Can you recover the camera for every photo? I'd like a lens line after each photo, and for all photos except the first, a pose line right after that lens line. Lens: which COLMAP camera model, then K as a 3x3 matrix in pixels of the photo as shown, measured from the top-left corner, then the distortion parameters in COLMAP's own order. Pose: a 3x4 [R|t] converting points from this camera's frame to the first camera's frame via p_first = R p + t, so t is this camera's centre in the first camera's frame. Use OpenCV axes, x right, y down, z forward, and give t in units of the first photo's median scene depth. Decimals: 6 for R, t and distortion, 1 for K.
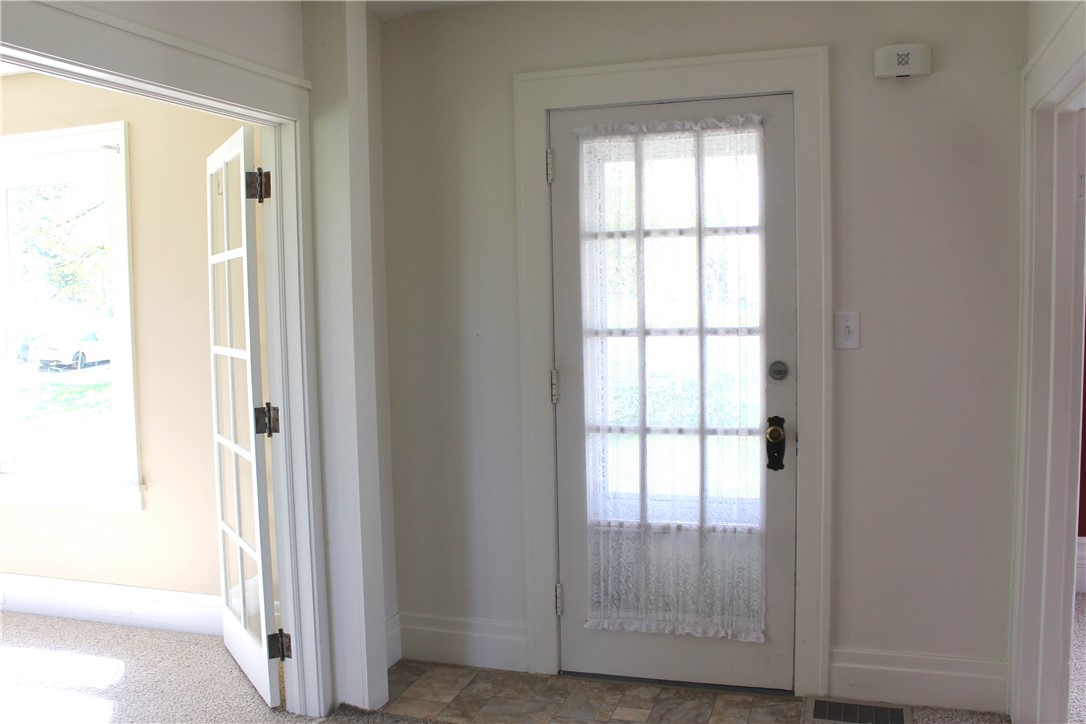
lens RADIAL K [[925.9, 0, 545.7], [0, 925.9, 365.1], [0, 0, 1]] dist [-0.138655, 0.104332]
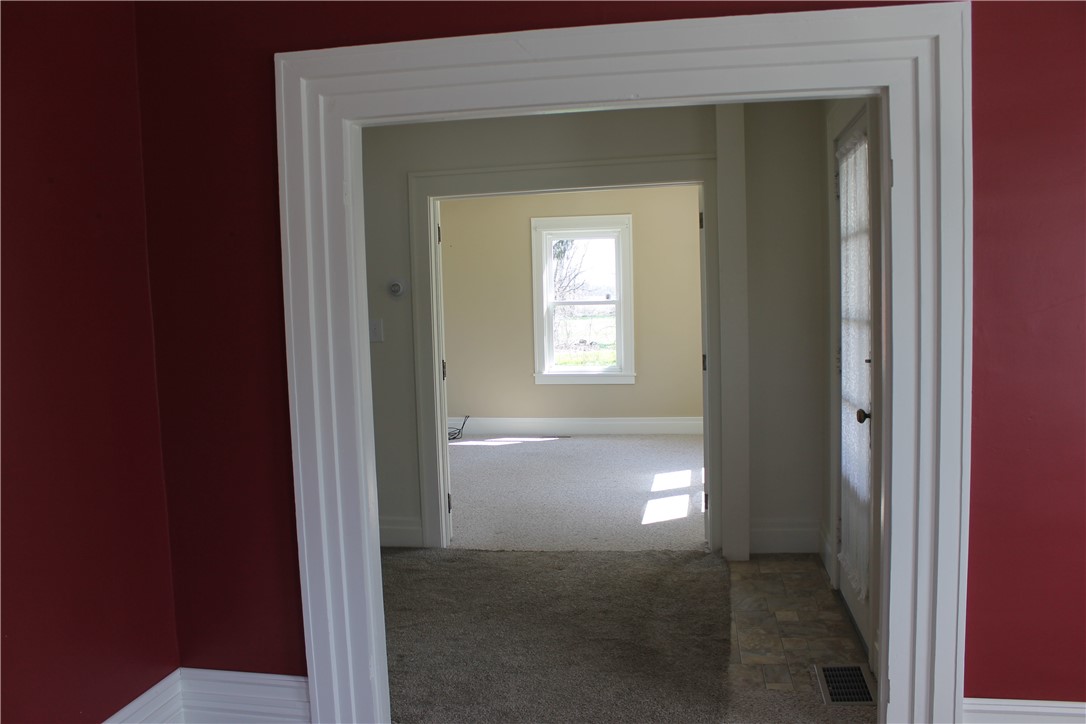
lens RADIAL K [[929.9, 0, 535.0], [0, 929.9, 365.2], [0, 0, 1]] dist [-0.138905, 0.103591]
pose [[0.131435, 0.090149, -0.987217, 1.259793], [-0.035149, 0.995654, 0.086240, -0.066387], [0.990701, 0.023365, 0.134033, 0.452457]]
